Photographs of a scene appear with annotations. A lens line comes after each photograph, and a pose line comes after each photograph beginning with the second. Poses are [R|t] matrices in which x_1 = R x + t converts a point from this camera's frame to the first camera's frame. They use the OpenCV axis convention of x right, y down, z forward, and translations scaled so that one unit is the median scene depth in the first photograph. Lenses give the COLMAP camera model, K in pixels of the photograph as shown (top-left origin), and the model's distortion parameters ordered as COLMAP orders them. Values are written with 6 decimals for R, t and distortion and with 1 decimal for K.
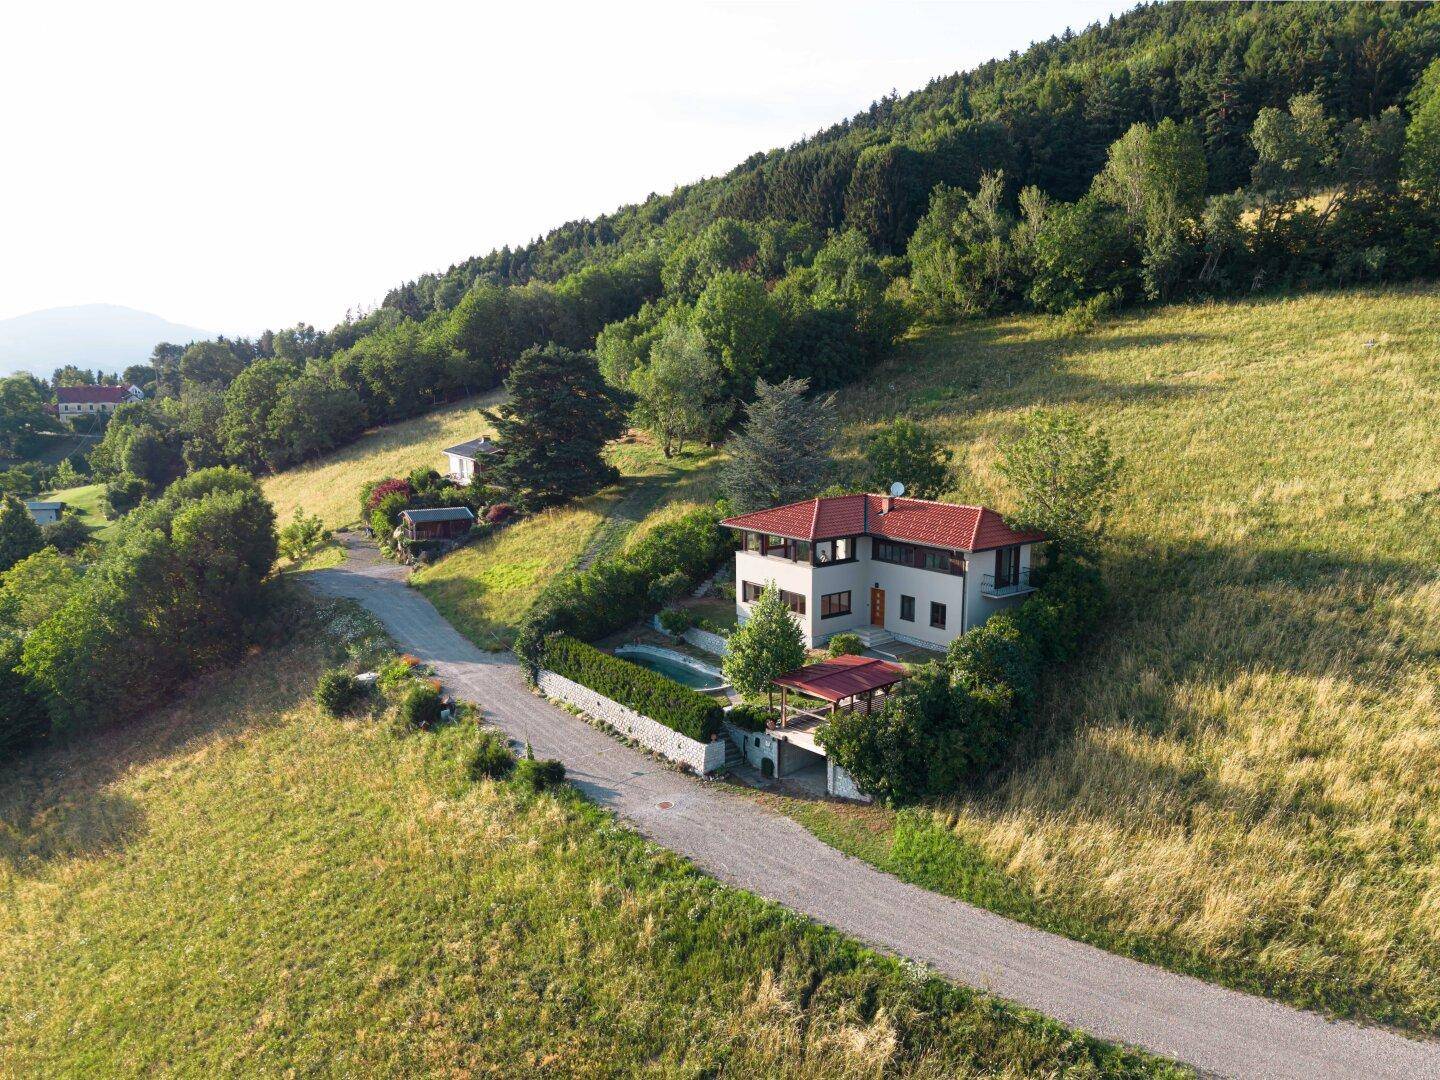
lens RADIAL K [[912.8, 0, 720.0], [0, 912.8, 540.0], [0, 0, 1]] dist [0.000164, -0.000935]
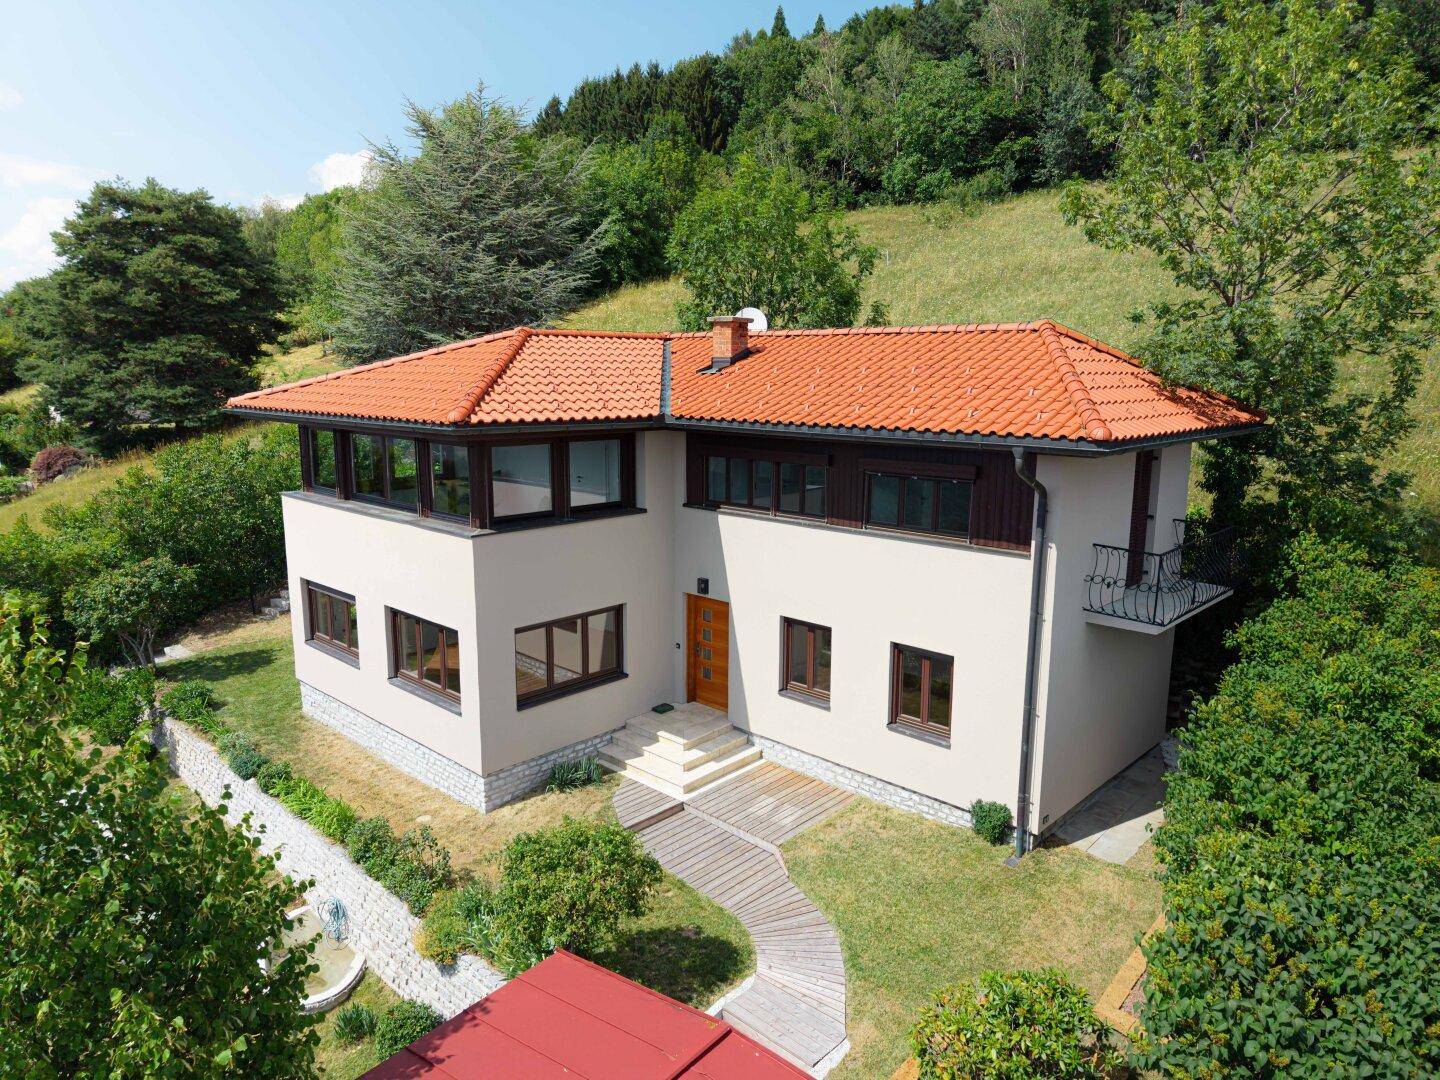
lens RADIAL K [[912.8, 0, 720.0], [0, 912.8, 540.0], [0, 0, 1]] dist [0.000164, -0.000935]
pose [[0.979886, -0.021875, 0.198355, 0.117063], [0.018798, 0.999672, 0.017385, 0.028959], [-0.198670, -0.013306, 0.979976, 0.701056]]
